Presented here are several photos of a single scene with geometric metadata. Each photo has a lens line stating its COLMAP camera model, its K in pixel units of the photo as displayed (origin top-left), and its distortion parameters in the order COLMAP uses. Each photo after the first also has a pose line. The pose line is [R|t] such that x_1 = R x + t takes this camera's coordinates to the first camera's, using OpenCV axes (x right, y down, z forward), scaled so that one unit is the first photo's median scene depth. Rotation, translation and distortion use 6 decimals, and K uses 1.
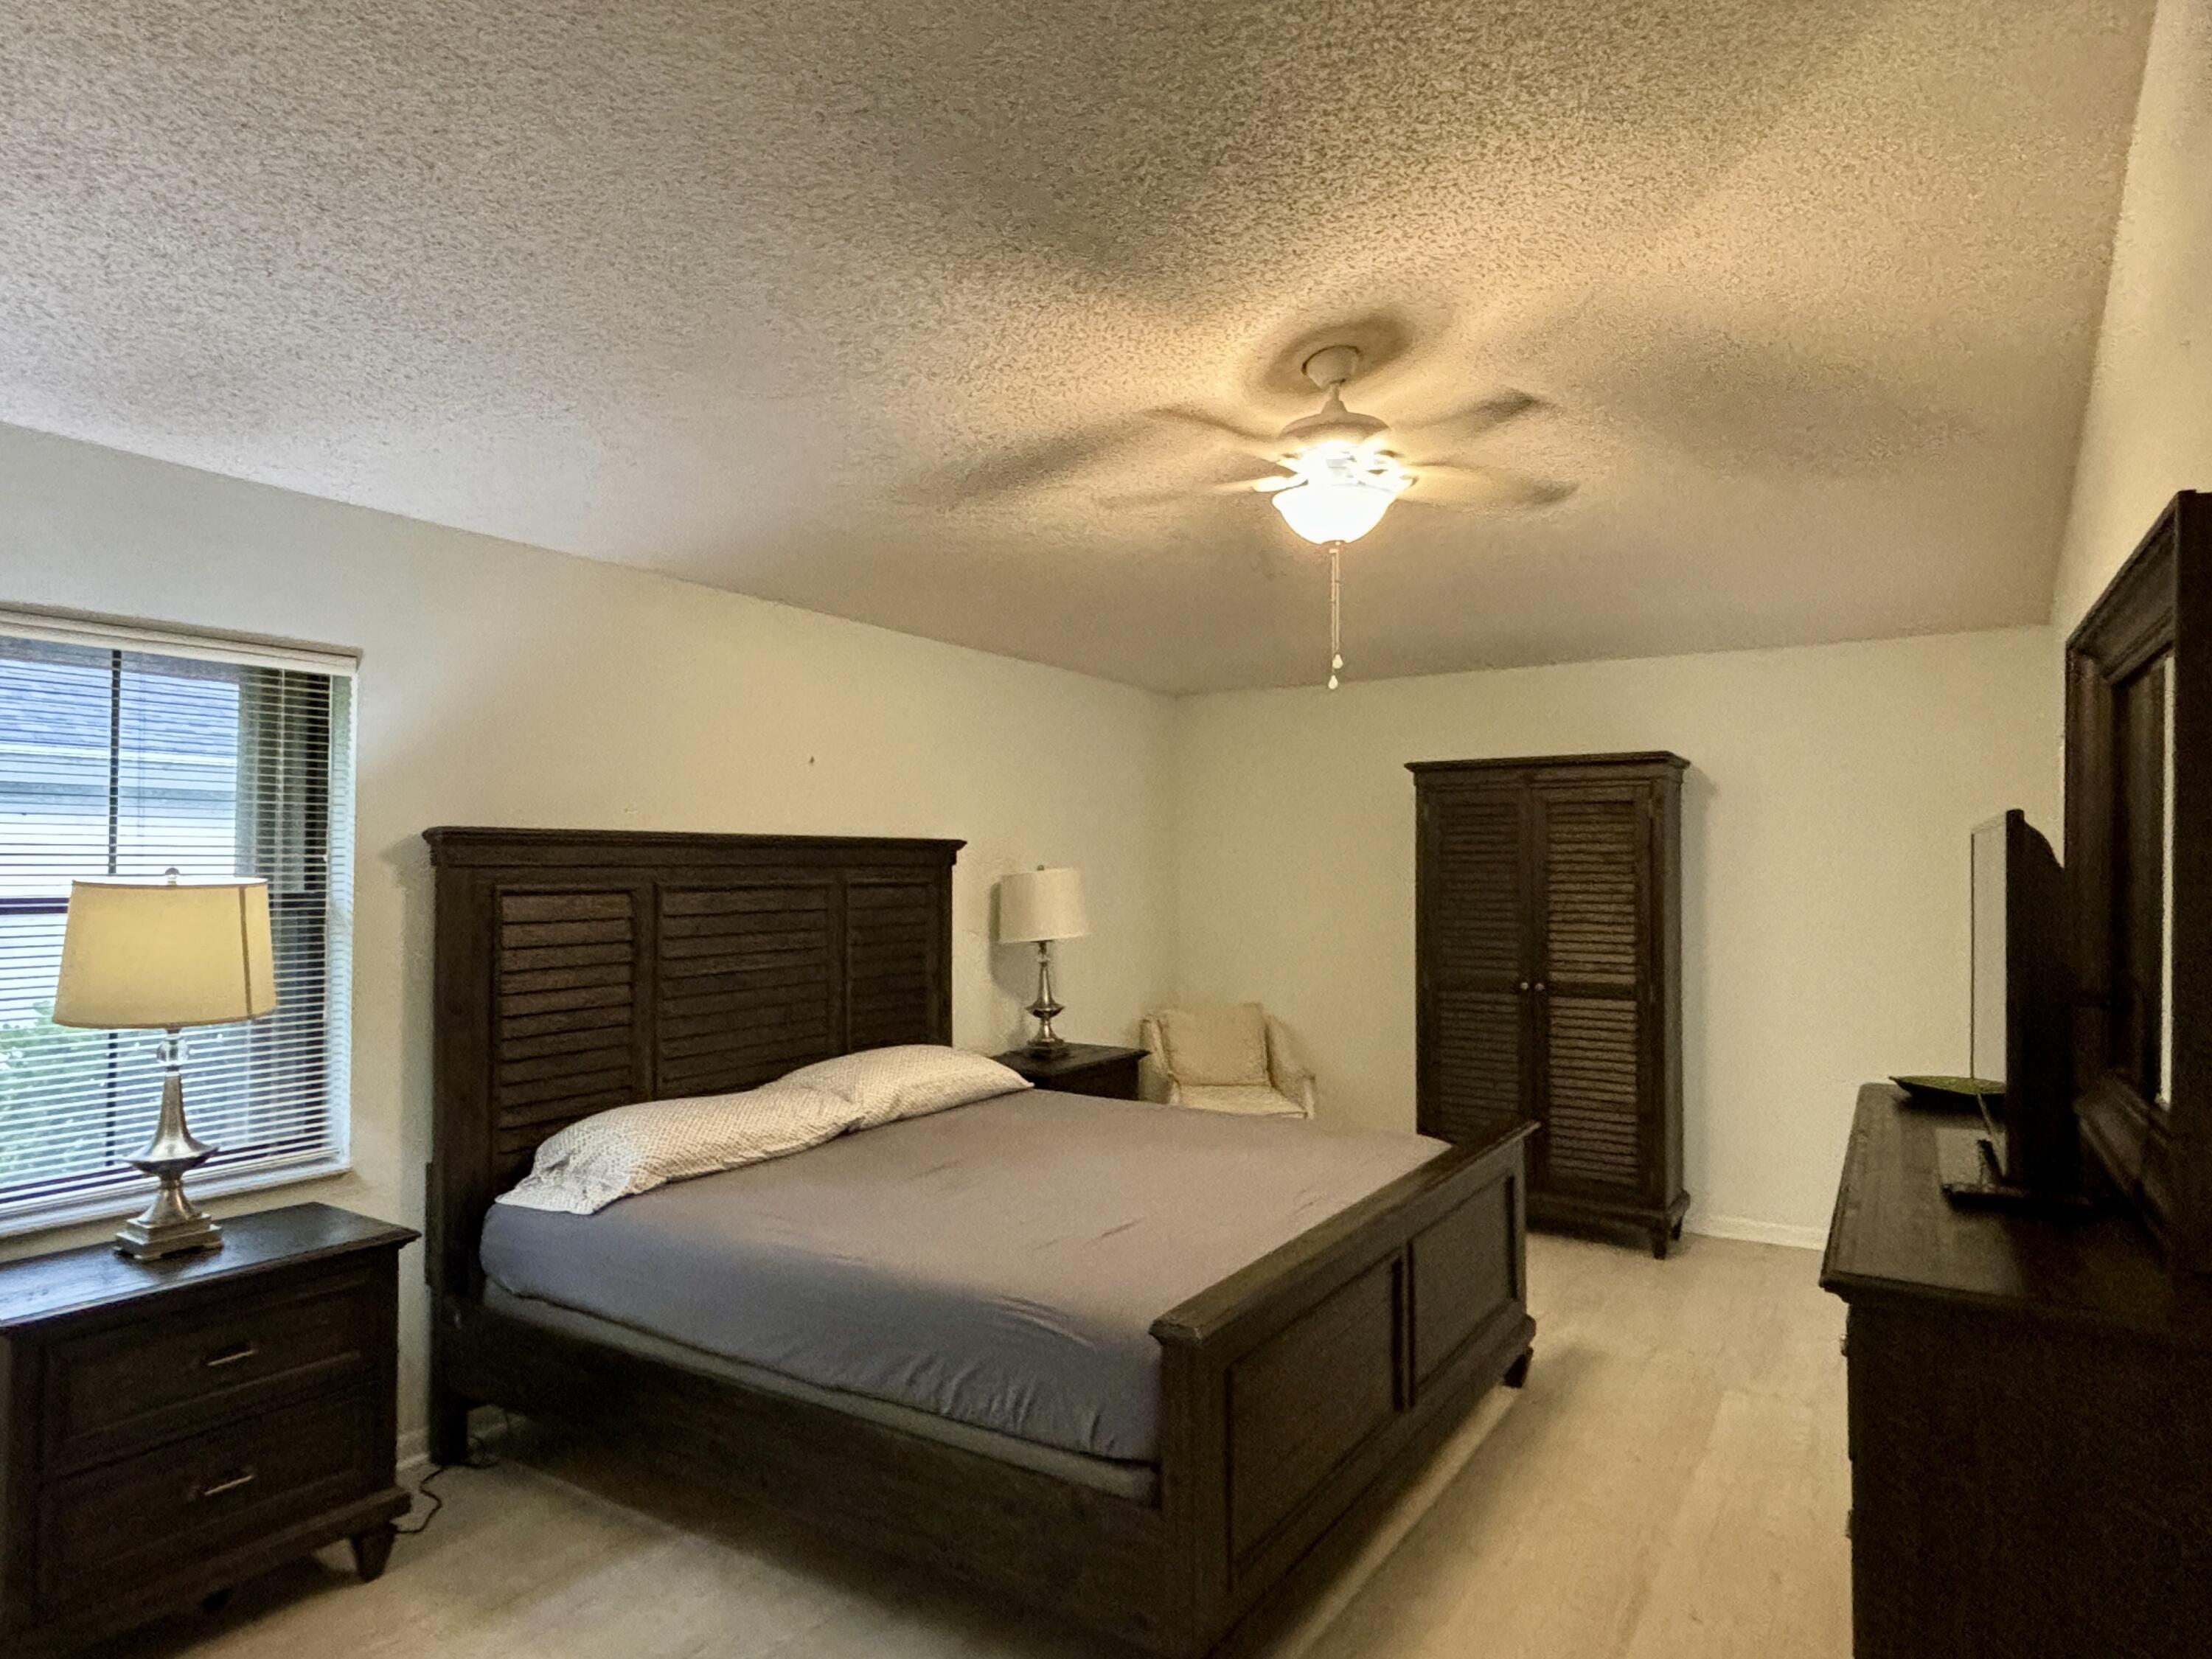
lens RADIAL K [[1244.7, 0, 1089.6], [0, 1244.7, 836.1], [0, 0, 1]] dist [0.000772, 0.000002]
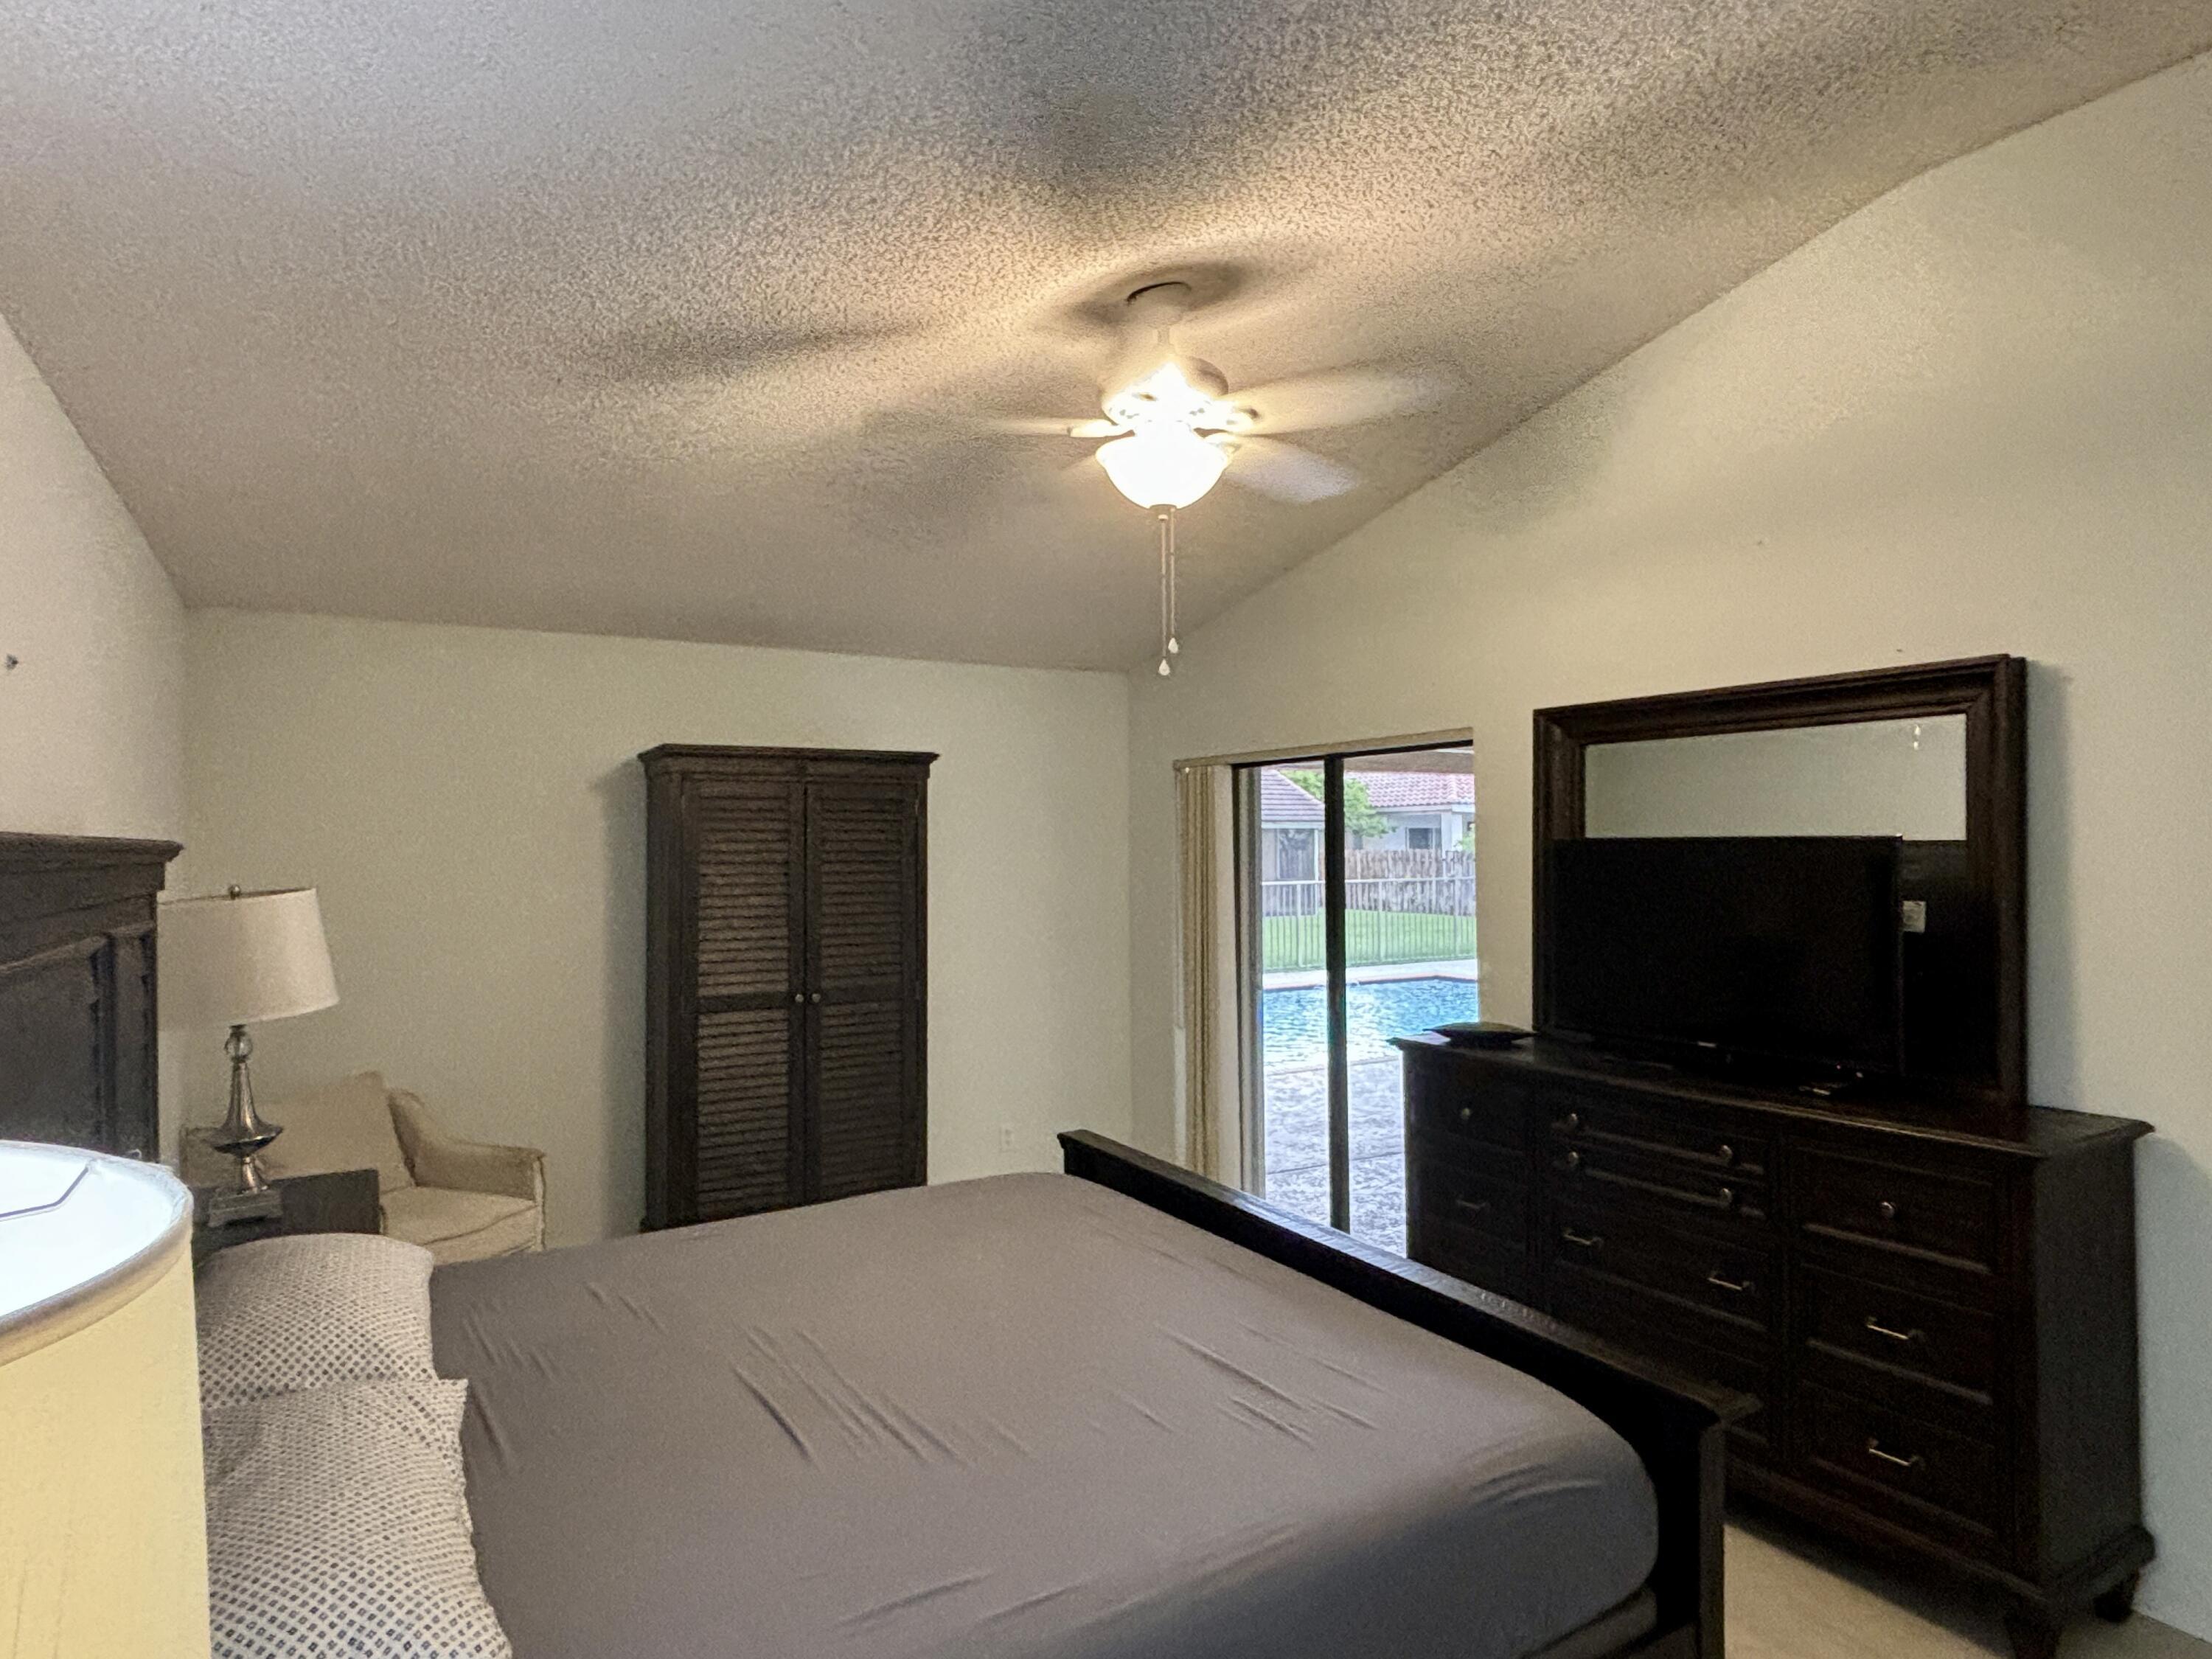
lens RADIAL K [[1244.7, 0, 1089.6], [0, 1244.7, 836.1], [0, 0, 1]] dist [0.000772, 0.000002]
pose [[0.422890, 0.003234, 0.906175, -0.390031], [-0.014322, 0.999893, 0.003115, -0.004640], [-0.906068, -0.014296, 0.422891, 0.426962]]
